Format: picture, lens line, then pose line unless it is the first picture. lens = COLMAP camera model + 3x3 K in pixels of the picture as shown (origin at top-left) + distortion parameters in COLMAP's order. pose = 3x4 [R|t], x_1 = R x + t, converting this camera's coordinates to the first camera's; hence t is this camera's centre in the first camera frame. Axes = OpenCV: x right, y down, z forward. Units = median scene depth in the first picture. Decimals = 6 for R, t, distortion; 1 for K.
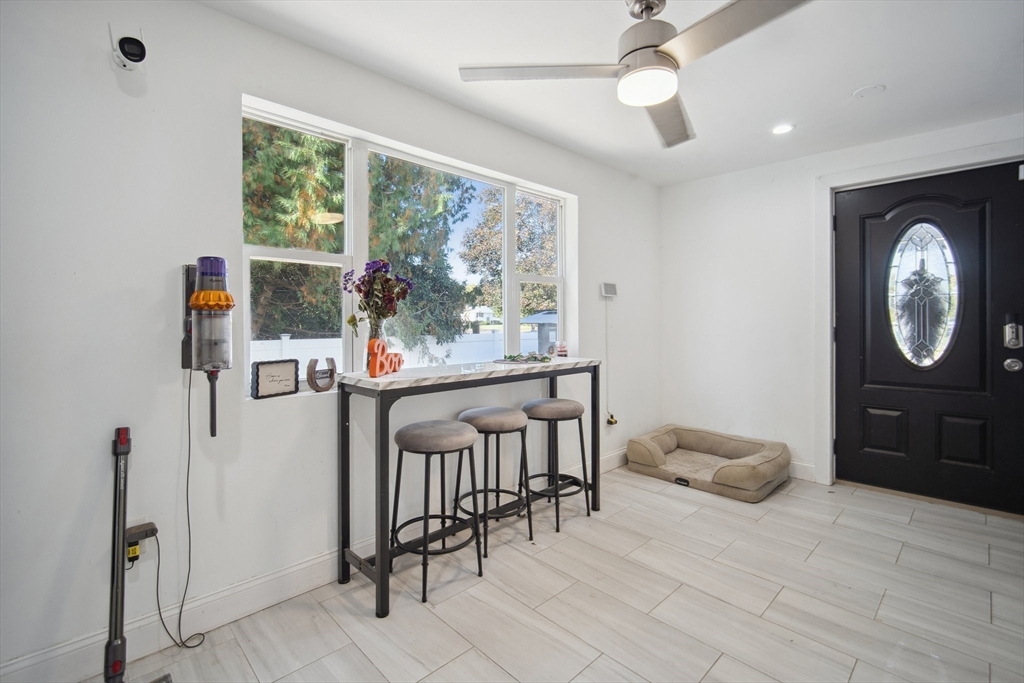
lens RADIAL K [[479.0, 0, 510.6], [0, 479.0, 317.7], [0, 0, 1]] dist [-0.001858, 0.000030]
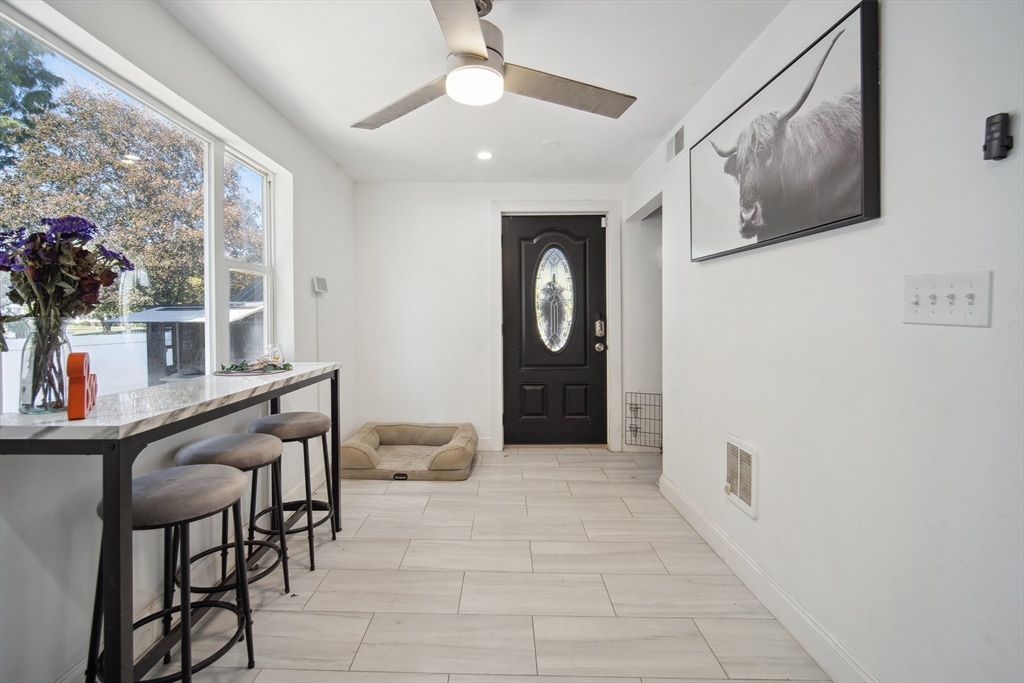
lens RADIAL K [[469.1, 0, 492.8], [0, 469.1, 317.5], [0, 0, 1]] dist [-0.009195, 0.004782]
pose [[0.699980, -0.000130, 0.714163, -0.240724], [-0.003107, 0.999990, 0.003227, -0.000802], [-0.714156, -0.004478, 0.699972, 0.179908]]
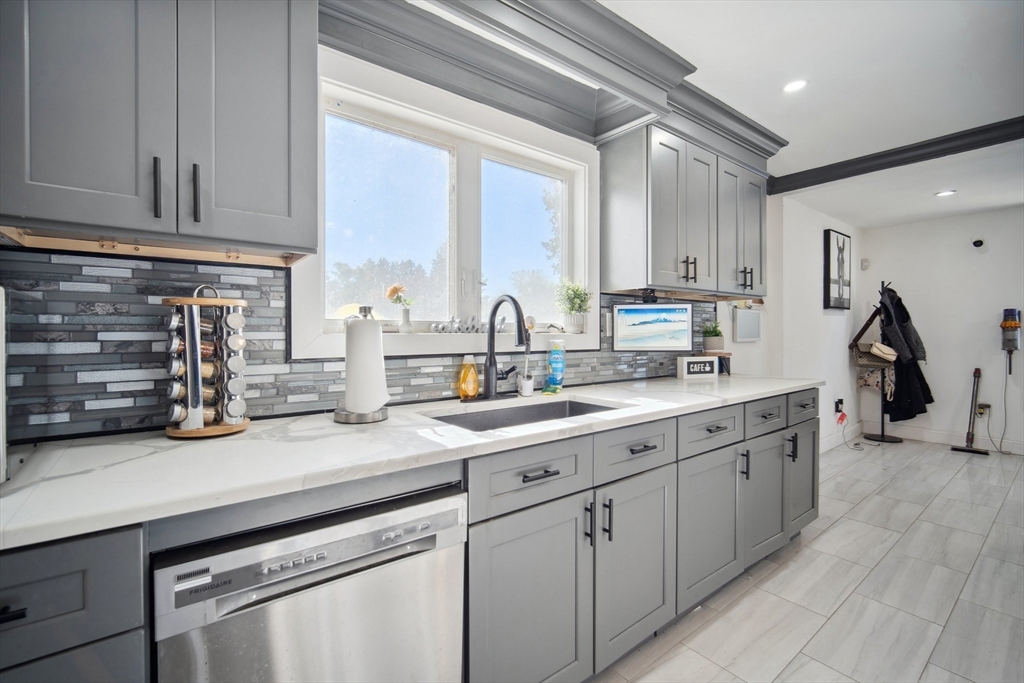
lens RADIAL K [[450.3, 0, 506.9], [0, 450.3, 335.6], [0, 0, 1]] dist [-0.001557, 0.000024]
pose [[-0.098313, 0.010846, -0.995096, 1.344525], [0.008864, 0.999910, 0.010023, -0.015429], [0.995116, -0.007835, -0.098401, -0.973552]]
